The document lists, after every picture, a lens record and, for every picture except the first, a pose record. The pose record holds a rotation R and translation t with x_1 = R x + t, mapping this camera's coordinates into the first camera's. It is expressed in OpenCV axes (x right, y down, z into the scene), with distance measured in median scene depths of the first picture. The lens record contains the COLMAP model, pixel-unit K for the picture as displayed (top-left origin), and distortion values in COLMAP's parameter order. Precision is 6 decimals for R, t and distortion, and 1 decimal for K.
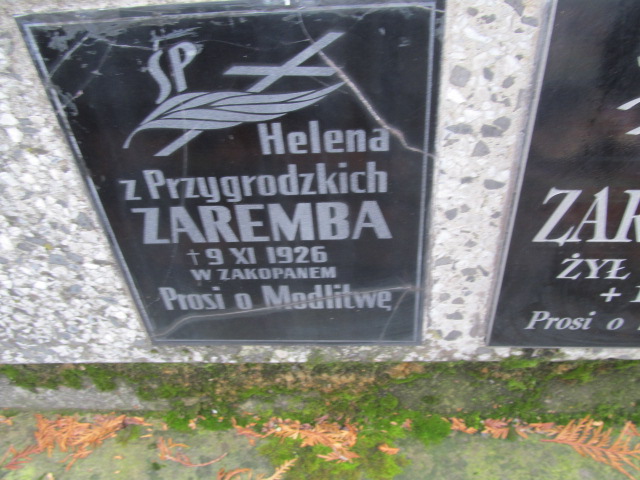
lens RADIAL K [[544.8, 0, 320.5], [0, 544.8, 241.6], [0, 0, 1]] dist [-0.066989, 0.042145]
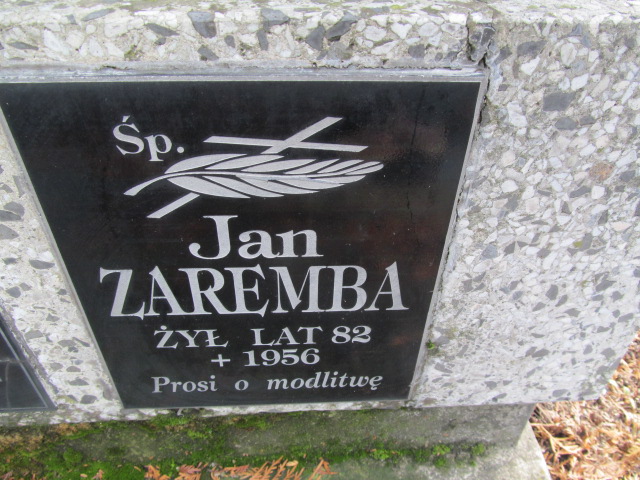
lens RADIAL K [[544.8, 0, 318.3], [0, 544.8, 238.7], [0, 0, 1]] dist [-0.066989, 0.042145]
pose [[0.988705, -0.022958, 0.148105, 0.503245], [0.018892, 0.999407, 0.028802, -0.128438], [-0.148678, -0.025679, 0.988552, 0.004778]]
